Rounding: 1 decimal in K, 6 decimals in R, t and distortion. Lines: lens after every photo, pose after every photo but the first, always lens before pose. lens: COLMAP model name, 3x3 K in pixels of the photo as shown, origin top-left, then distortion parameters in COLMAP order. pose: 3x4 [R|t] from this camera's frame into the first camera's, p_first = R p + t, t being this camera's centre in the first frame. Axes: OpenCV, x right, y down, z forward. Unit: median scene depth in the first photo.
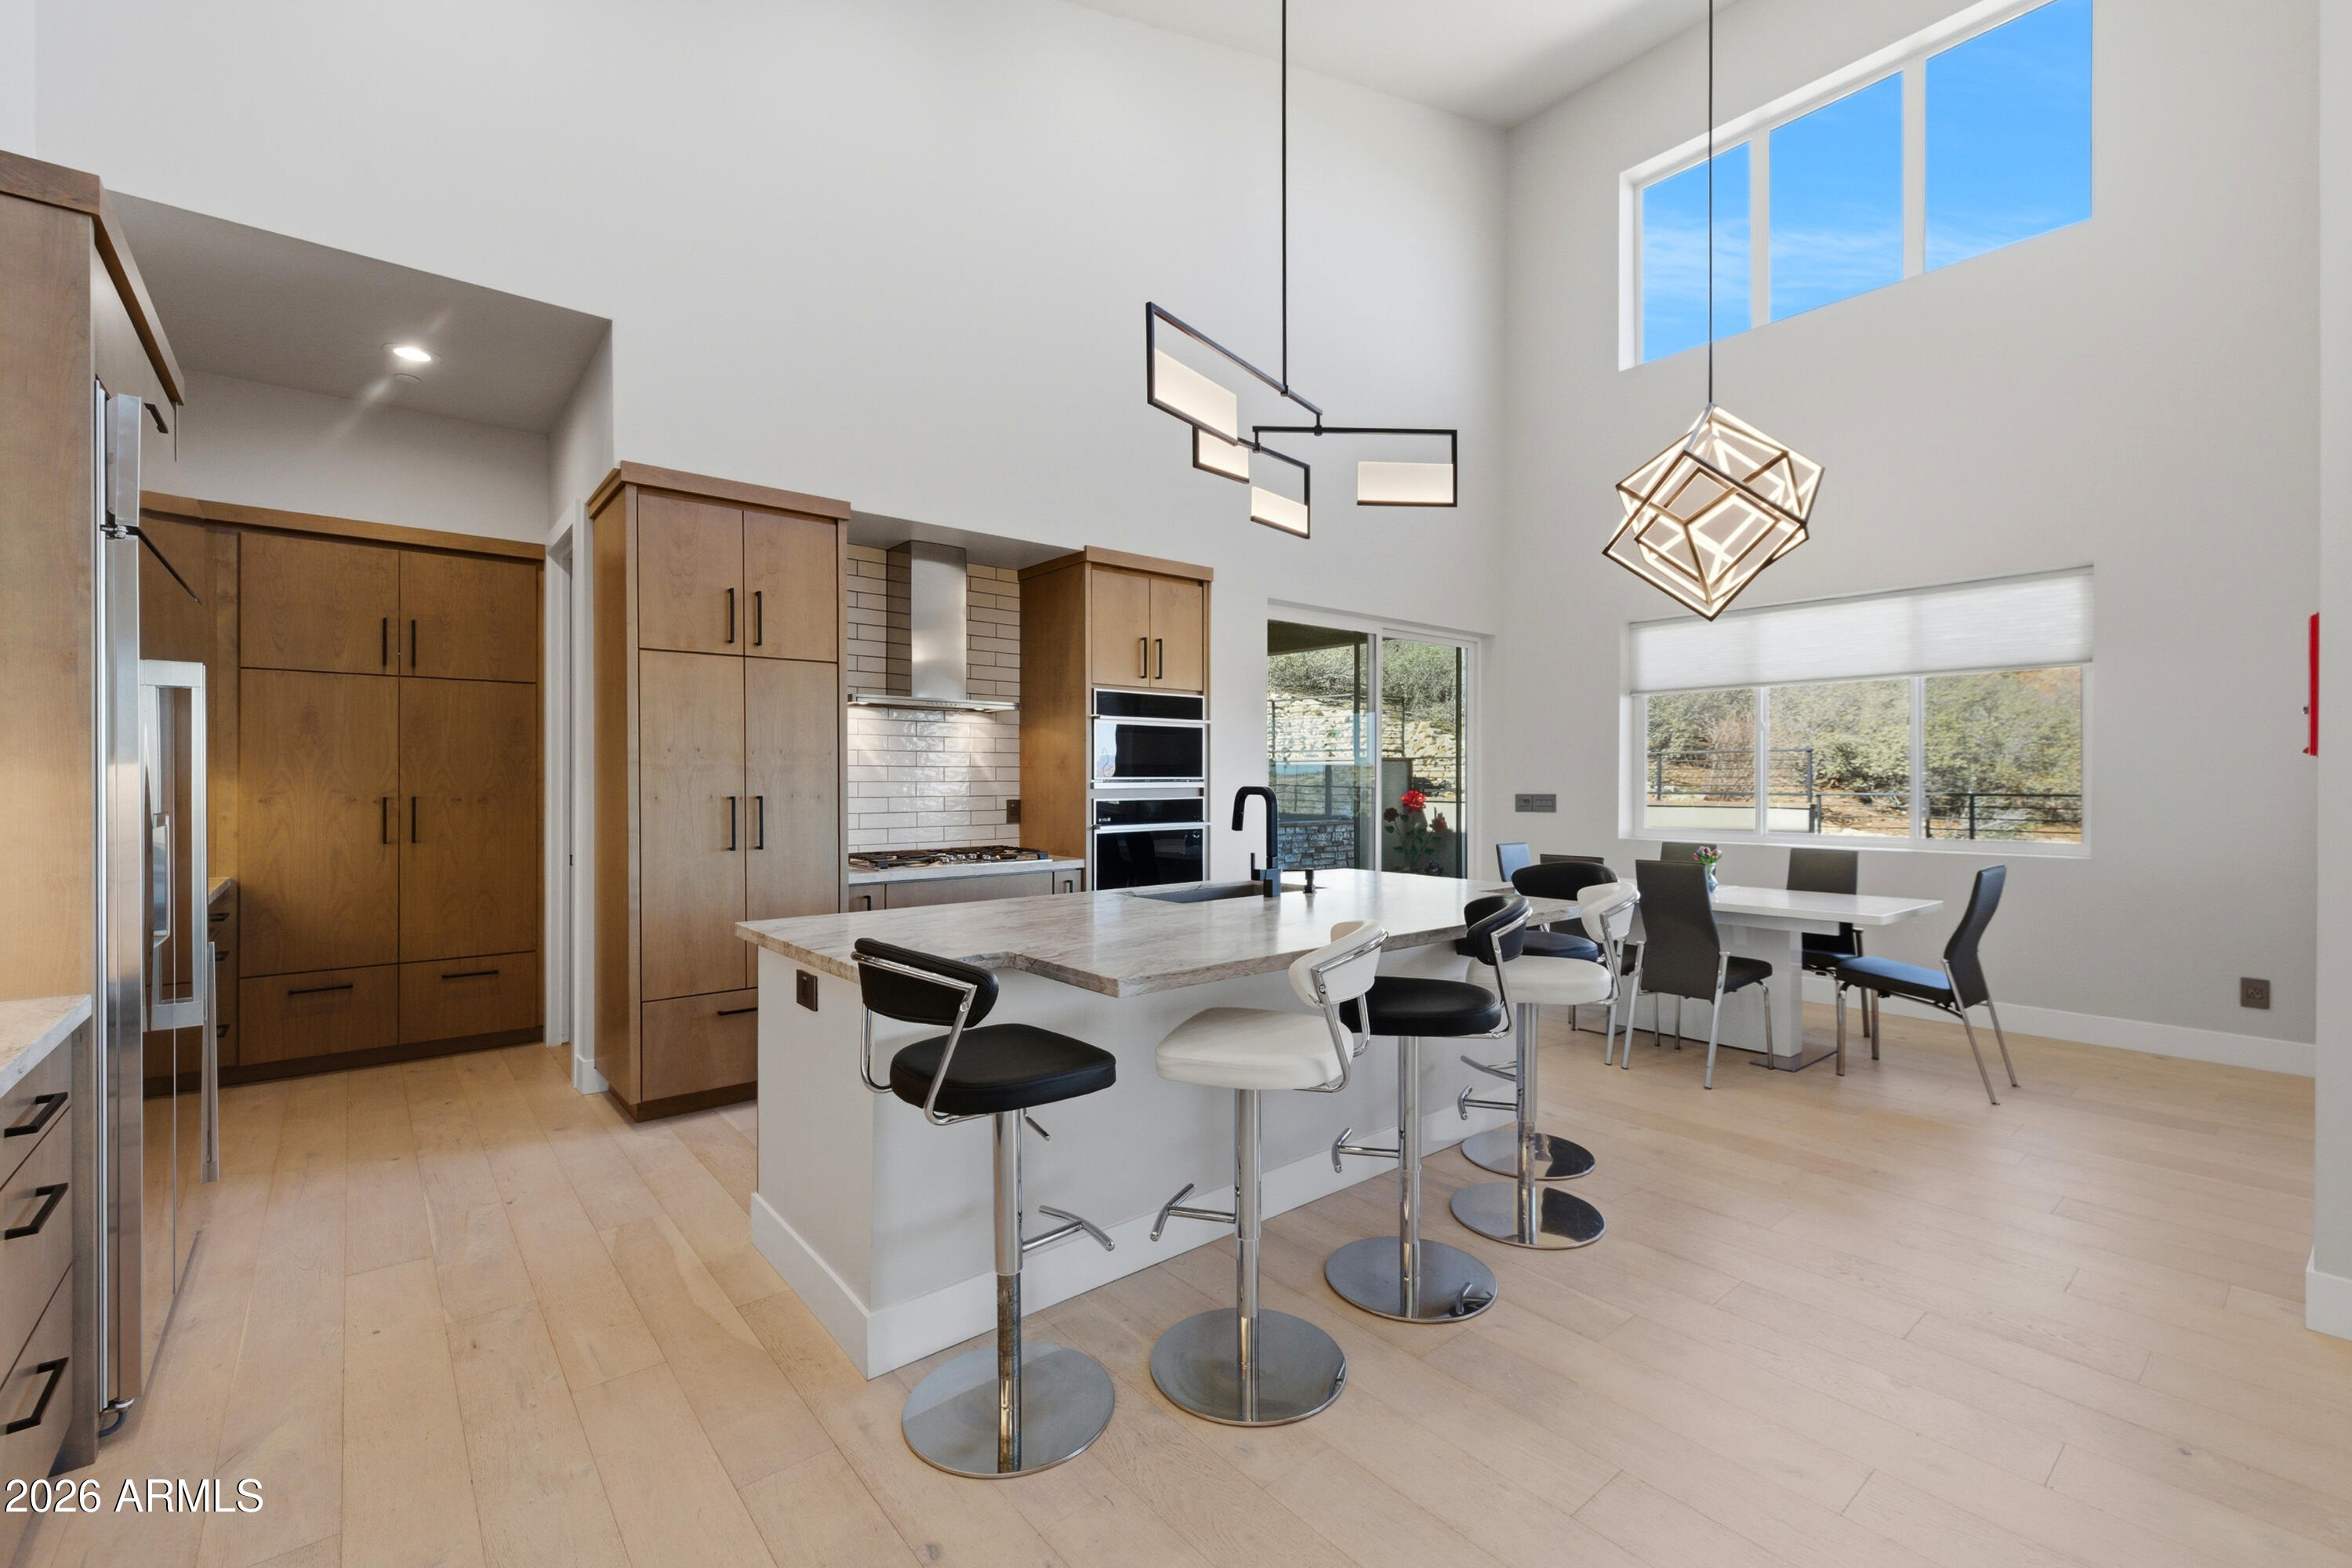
lens RADIAL K [[991.8, 0, 1171.2], [0, 991.8, 778.4], [0, 0, 1]] dist [0.004480, -0.001998]
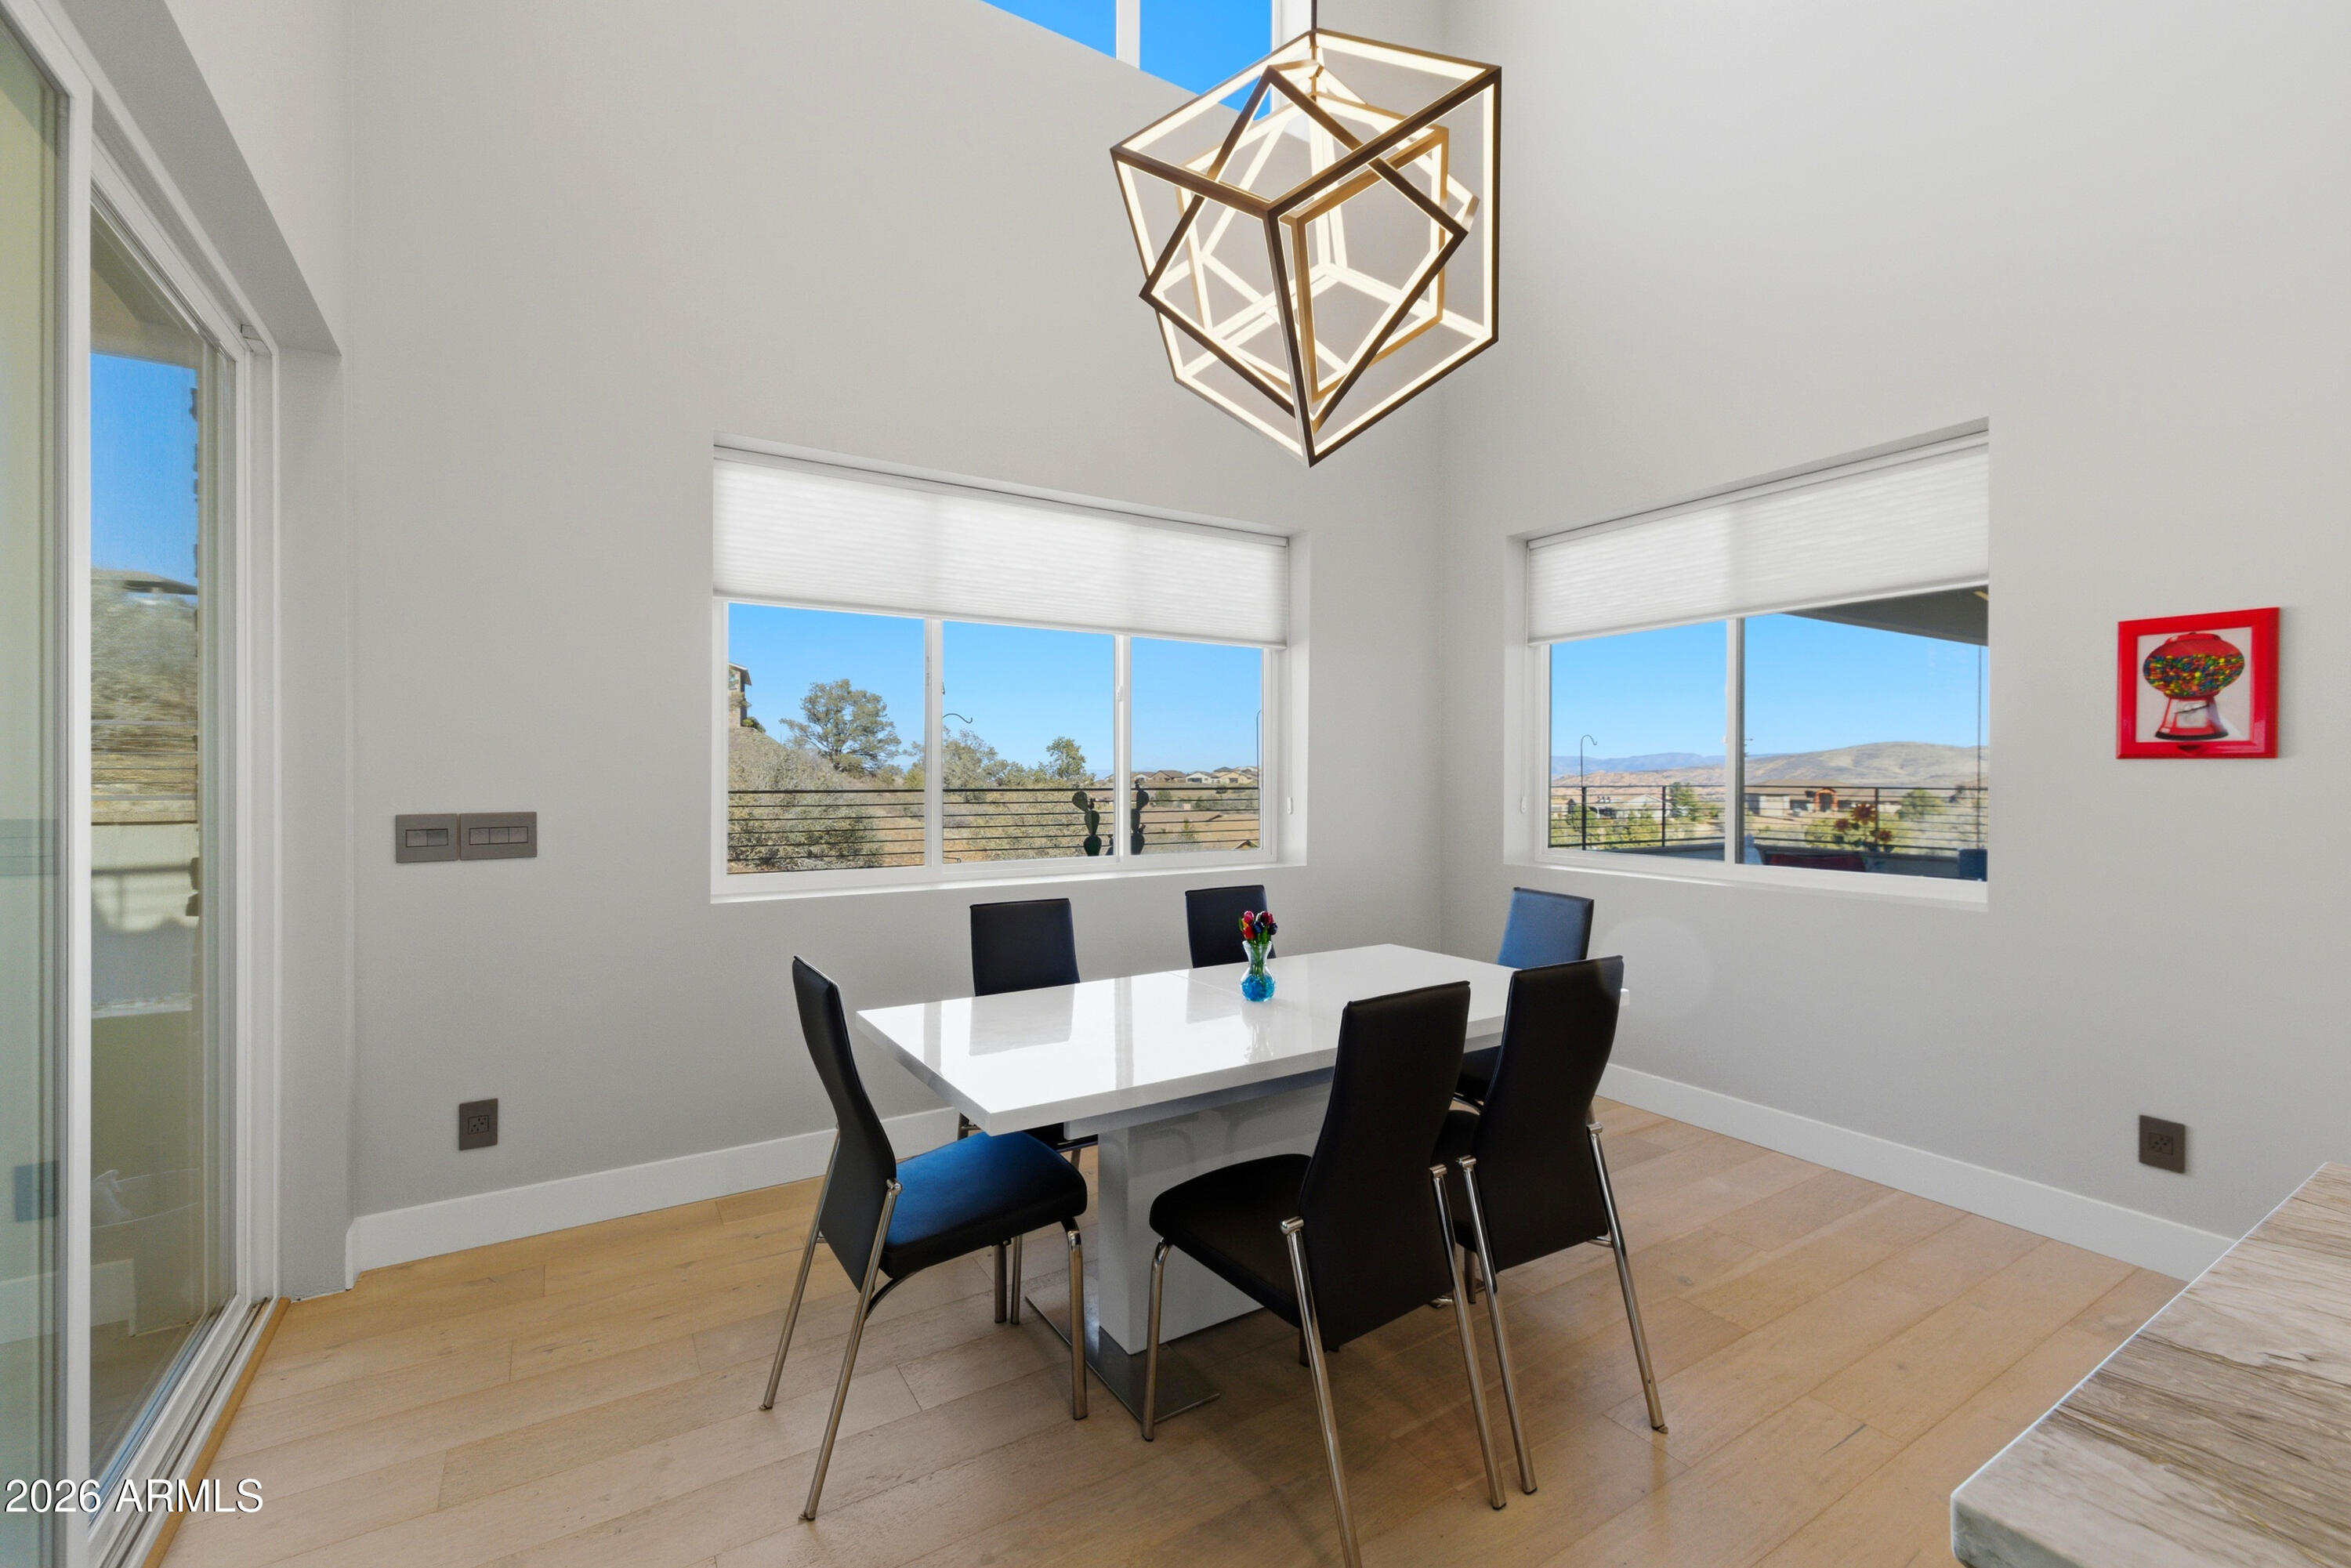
lens RADIAL K [[991.3, 0, 1175.7], [0, 991.3, 782.7], [0, 0, 1]] dist [0.004480, -0.001998]
pose [[0.127694, -0.007548, 0.991785, 0.037231], [-0.003468, 0.999962, 0.008057, -0.000240], [-0.991808, -0.004468, 0.127663, 1.077720]]
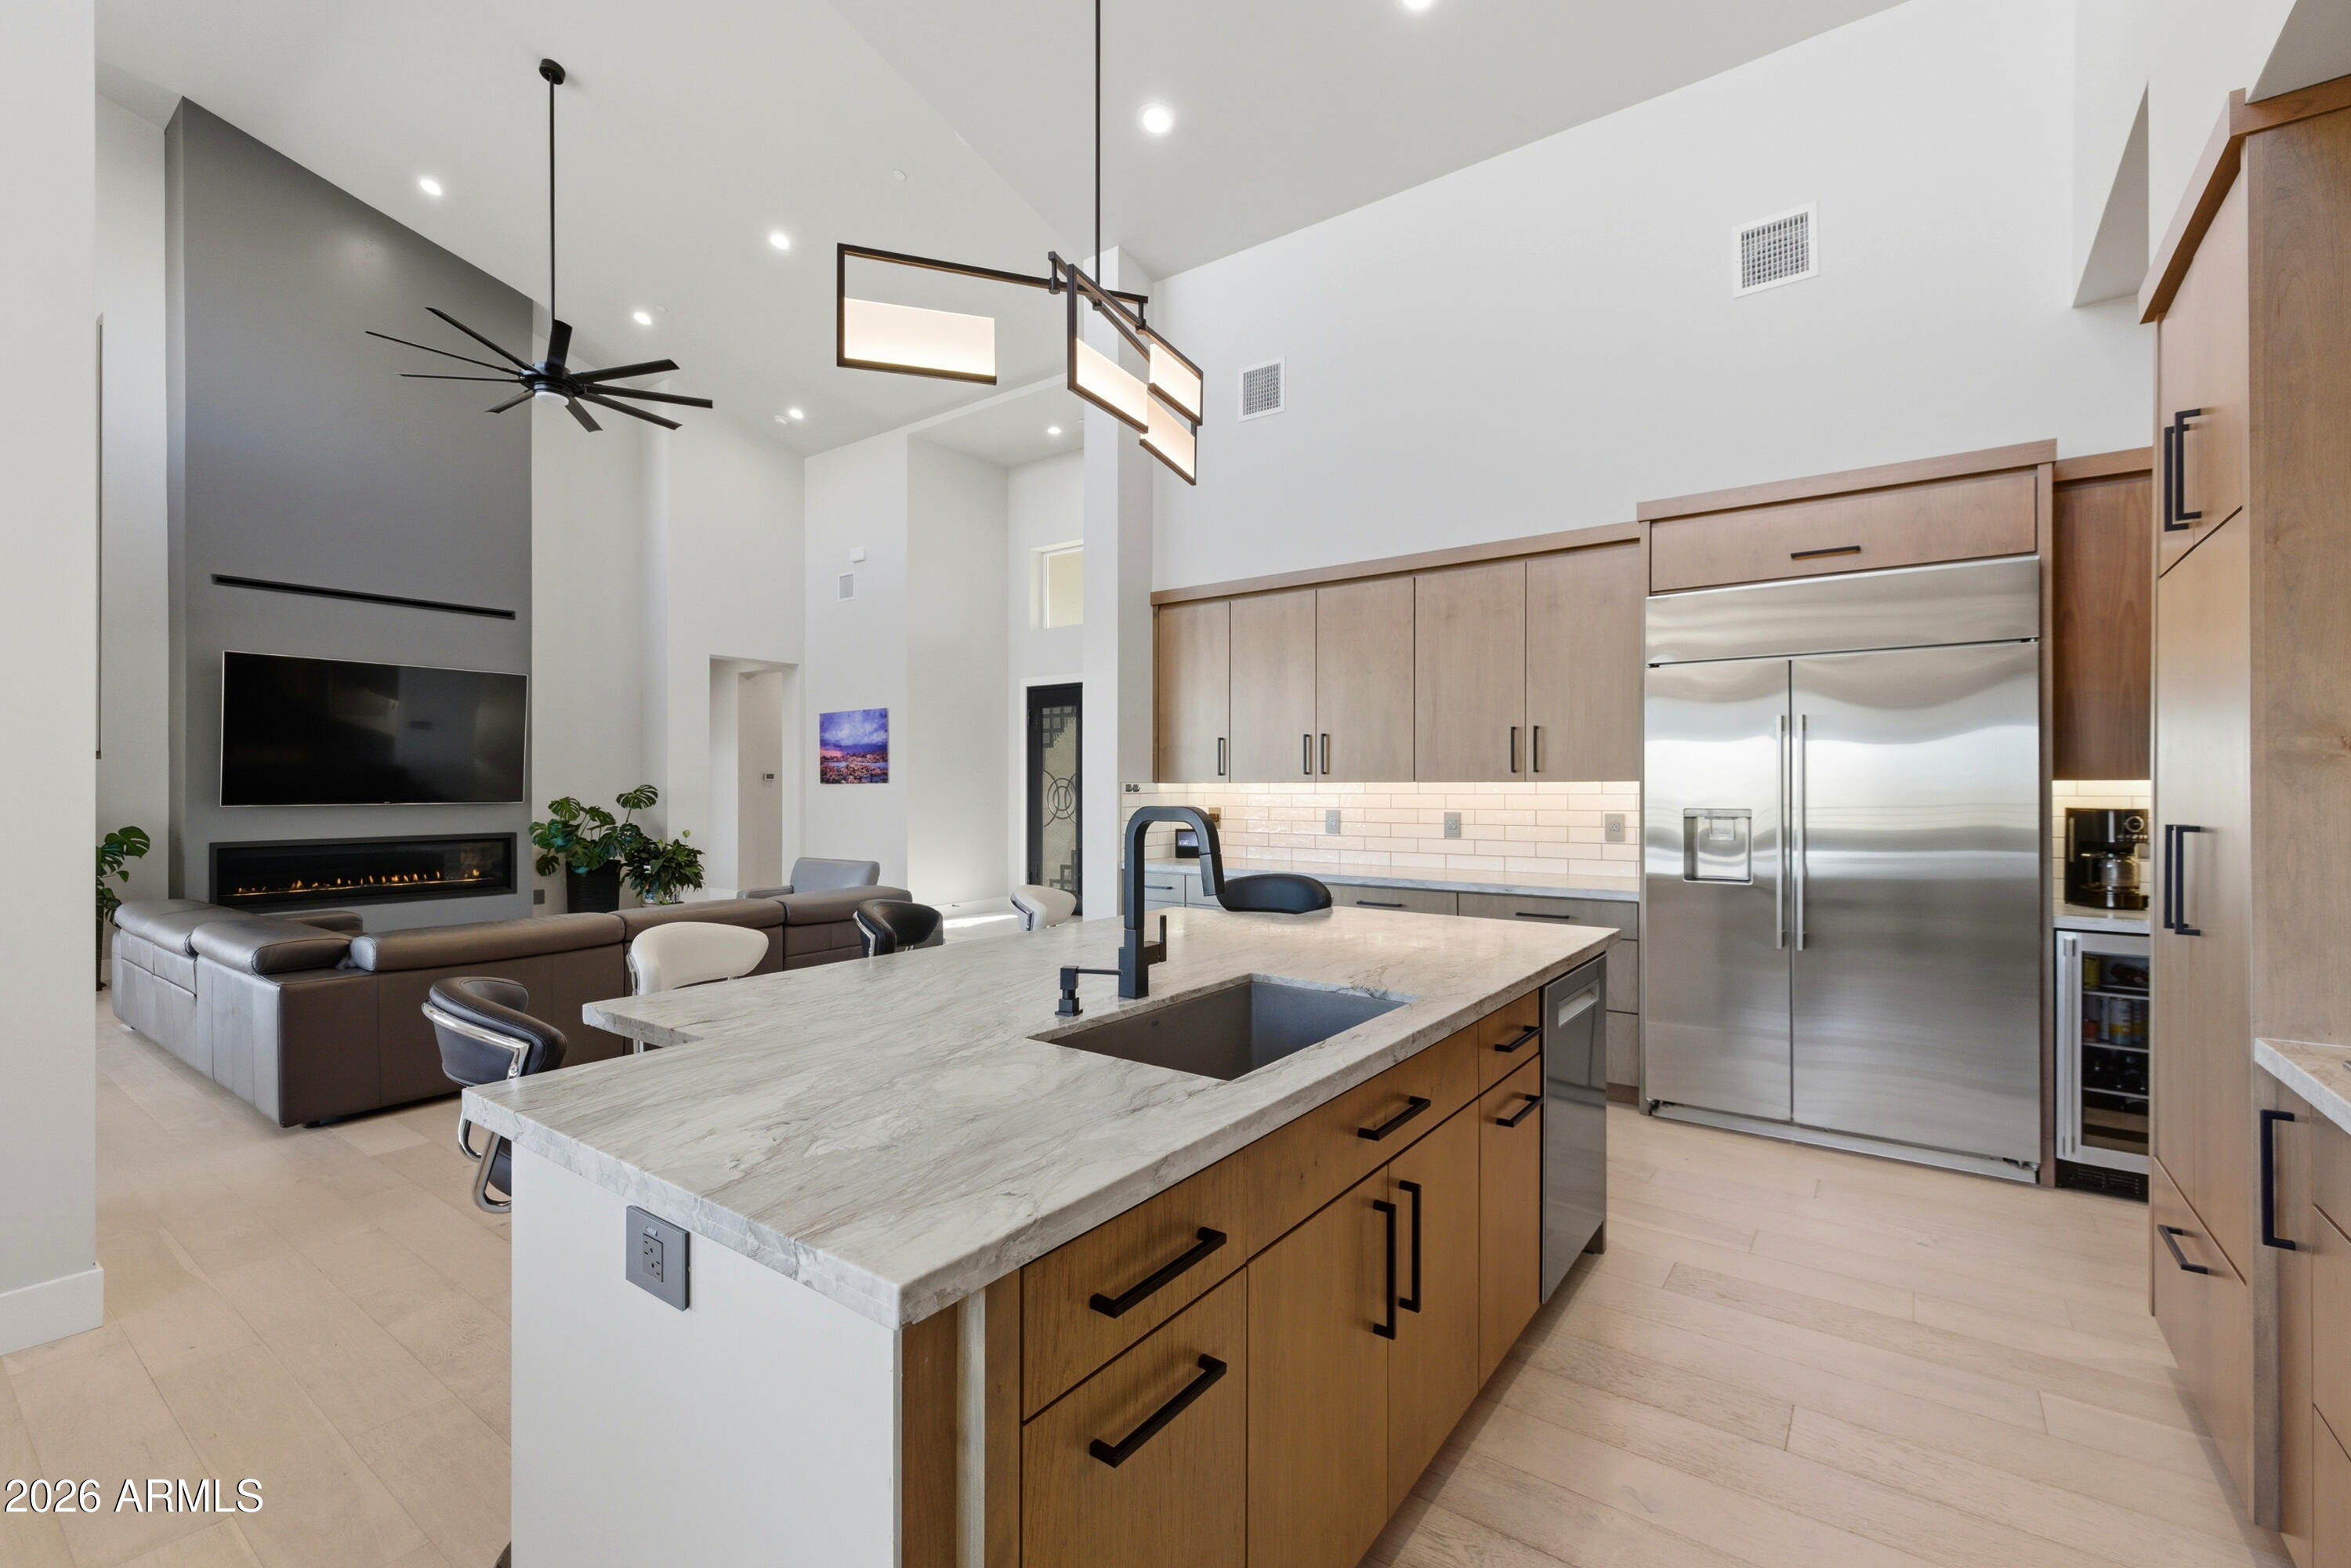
lens RADIAL K [[991.3, 0, 1179.9], [0, 991.3, 786.4], [0, 0, 1]] dist [0.004480, -0.001998]
pose [[-0.967813, 0.001503, -0.251666, 0.154281], [0.002154, 0.999995, -0.002311, -0.001058], [0.251662, -0.002779, -0.967811, 1.174188]]
